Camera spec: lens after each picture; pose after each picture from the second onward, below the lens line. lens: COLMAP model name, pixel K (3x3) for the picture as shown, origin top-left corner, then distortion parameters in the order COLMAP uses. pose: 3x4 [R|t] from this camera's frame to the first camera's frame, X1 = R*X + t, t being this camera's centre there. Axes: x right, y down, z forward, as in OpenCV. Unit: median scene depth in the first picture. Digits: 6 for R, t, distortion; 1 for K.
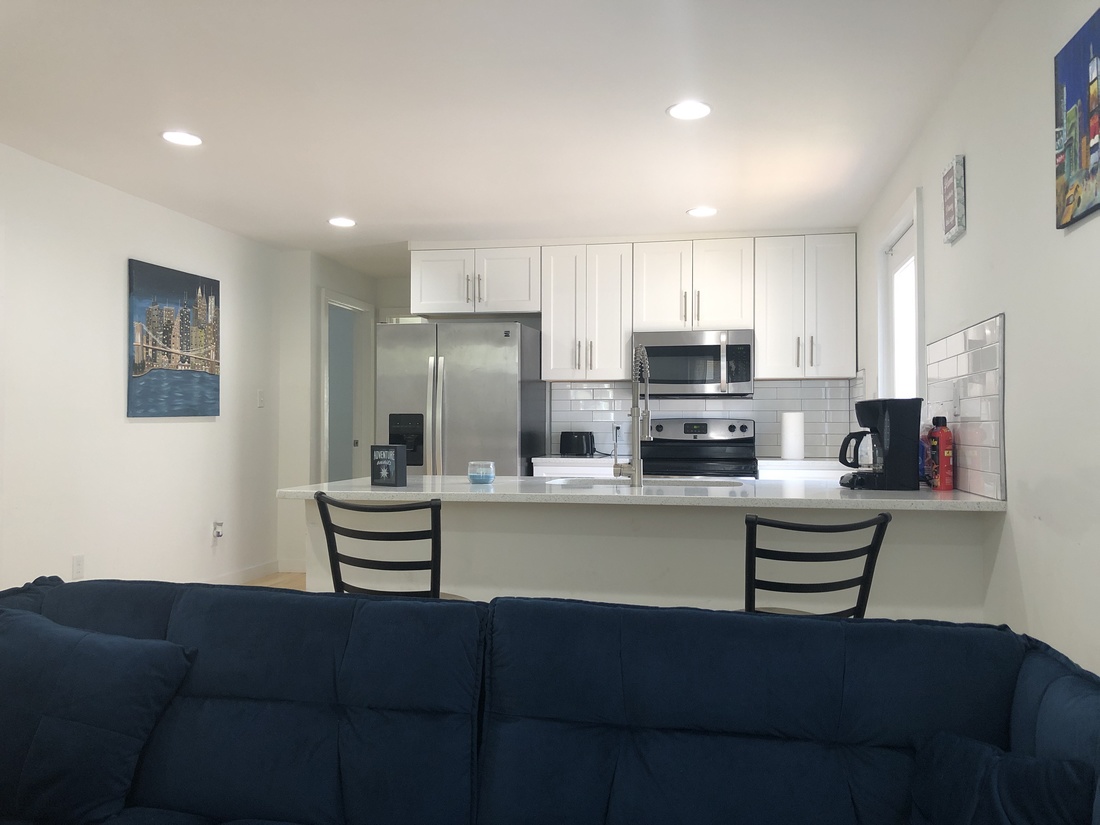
lens RADIAL K [[899.4, 0, 546.6], [0, 899.4, 393.2], [0, 0, 1]] dist [0.071269, -0.097334]
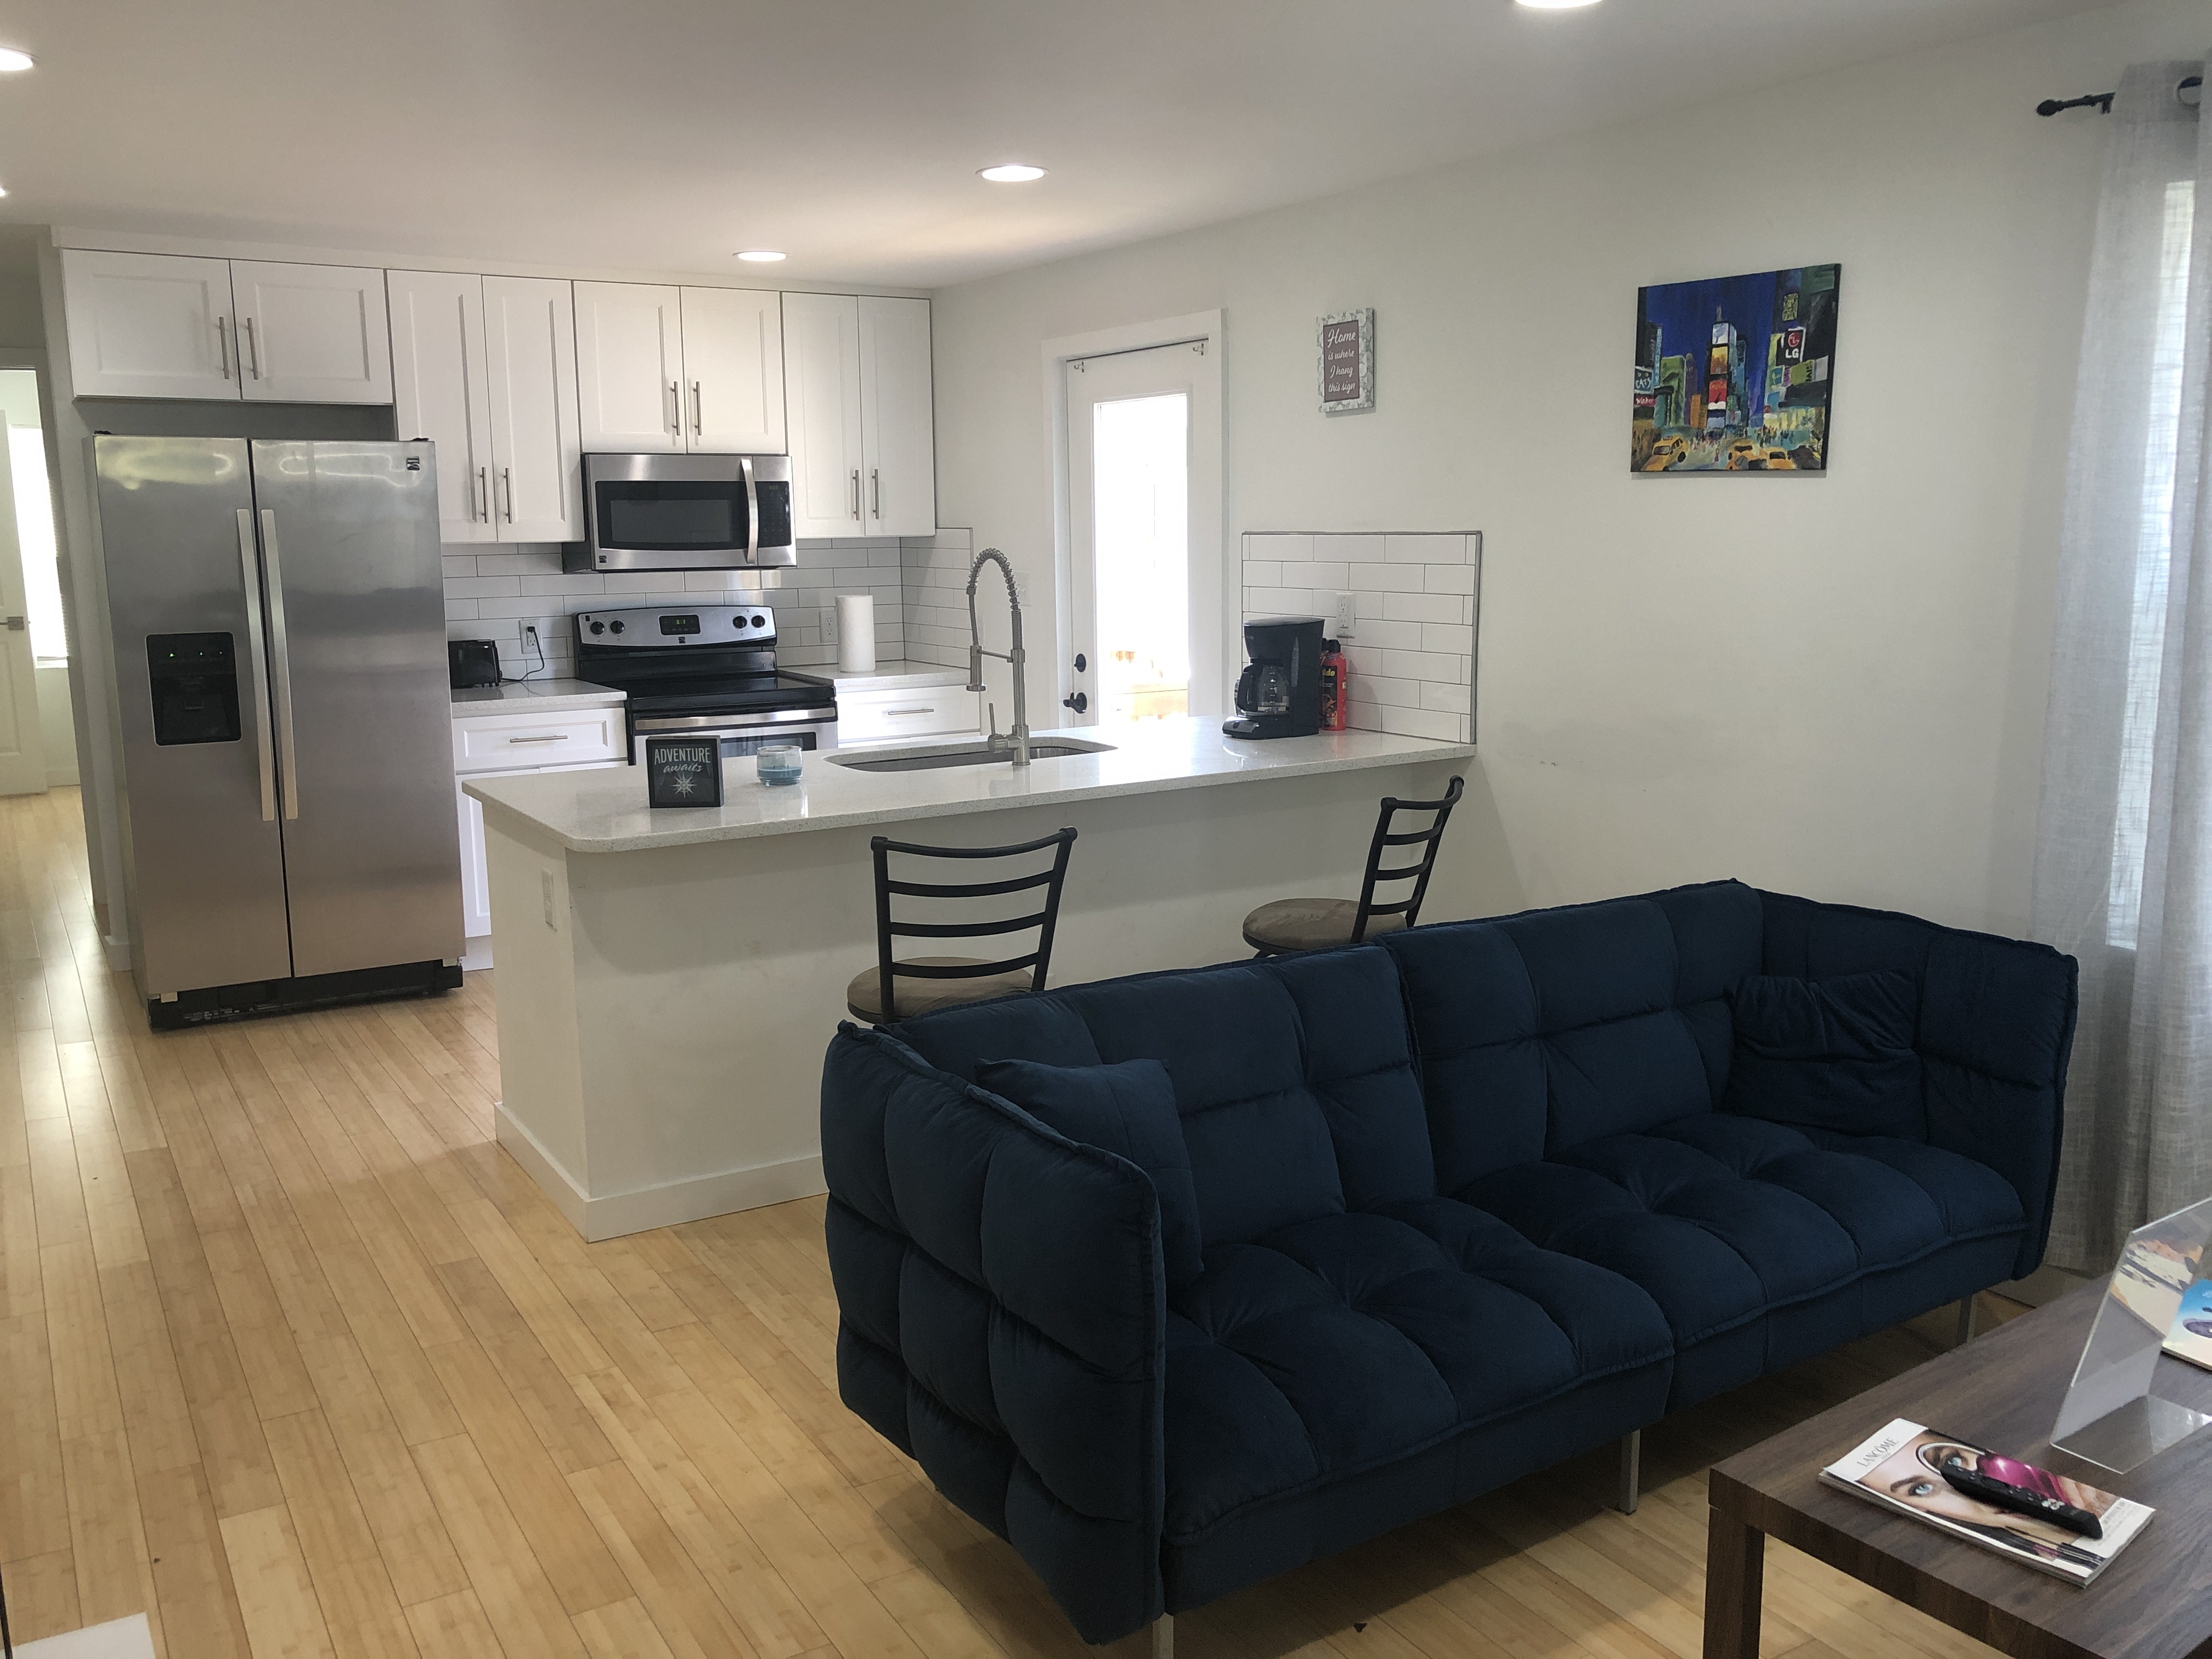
lens RADIAL K [[1787.8, 0, 1106.0], [0, 1787.8, 829.5], [0, 0, 1]] dist [-0.006979, 0.001986]
pose [[0.726562, -0.128604, 0.674958, -0.449035], [-0.014154, 0.979318, 0.201832, -0.070922], [-0.686955, -0.156197, 0.709715, -0.007832]]
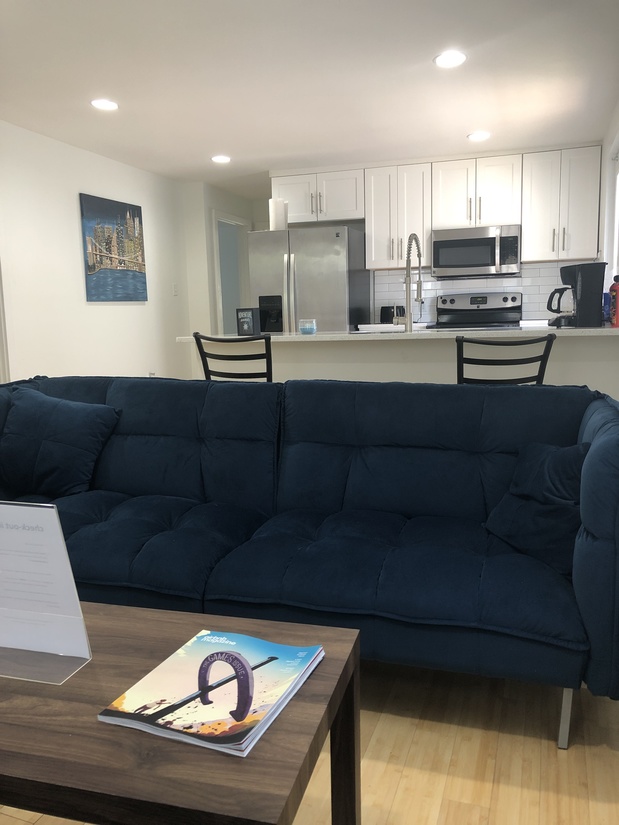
lens RADIAL K [[674.9, 0, 321.5], [0, 674.9, 406.8], [0, 0, 1]] dist [0.081779, -0.219022]
pose [[0.992932, -0.011415, -0.118135, 0.050541], [0.031052, 0.985678, 0.165752, 0.021342], [0.114551, -0.168249, 0.979066, -0.080417]]
